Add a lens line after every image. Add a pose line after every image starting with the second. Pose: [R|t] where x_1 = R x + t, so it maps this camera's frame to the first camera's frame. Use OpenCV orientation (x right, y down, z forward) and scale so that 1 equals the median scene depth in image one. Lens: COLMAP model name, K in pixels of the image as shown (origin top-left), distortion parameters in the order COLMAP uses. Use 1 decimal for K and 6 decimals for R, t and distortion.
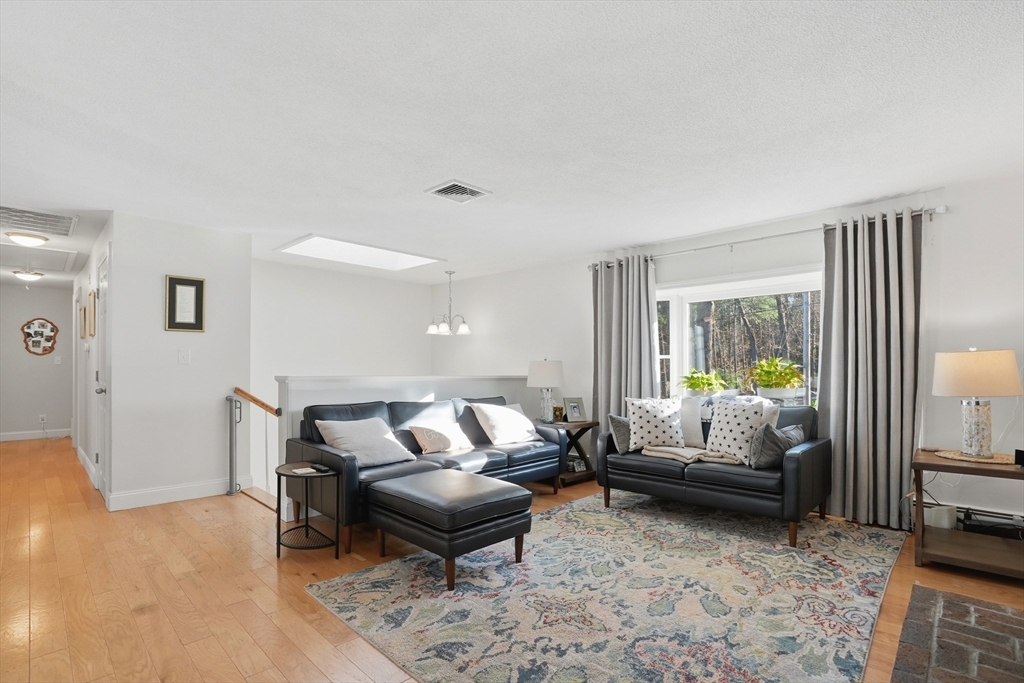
lens RADIAL K [[476.2, 0, 511.0], [0, 476.2, 364.1], [0, 0, 1]] dist [-0.039303, 0.007453]
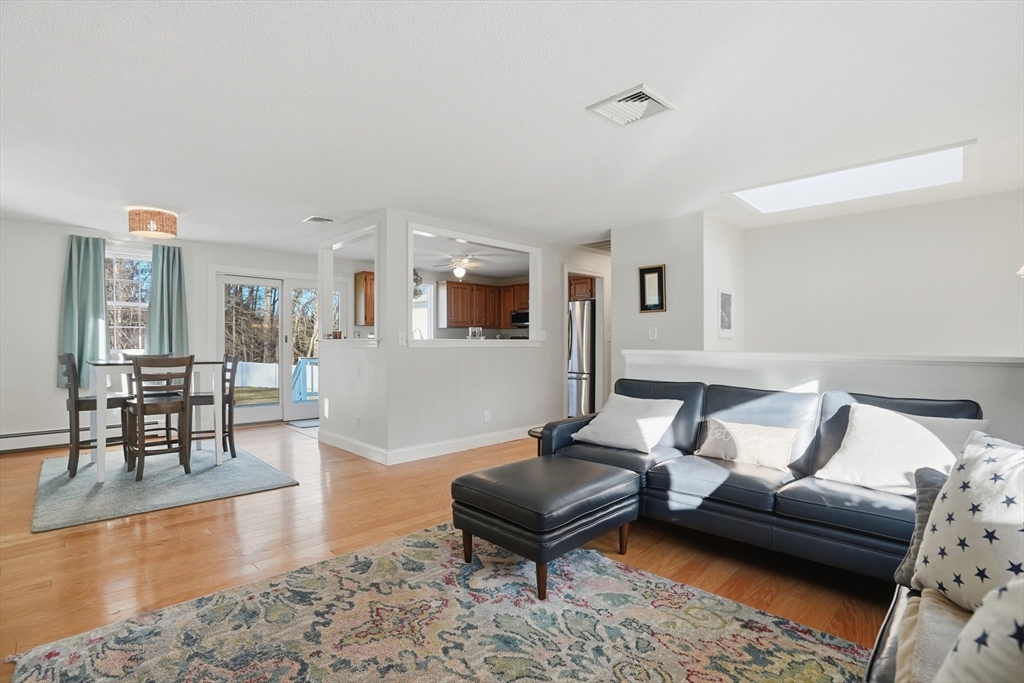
lens RADIAL K [[476.2, 0, 513.0], [0, 476.2, 347.4], [0, 0, 1]] dist [-0.039303, 0.007453]
pose [[-0.009402, 0.002098, -0.999954, 0.843849], [0.014450, 0.999894, 0.001962, 0.021796], [0.999851, -0.014430, -0.009431, 1.072557]]
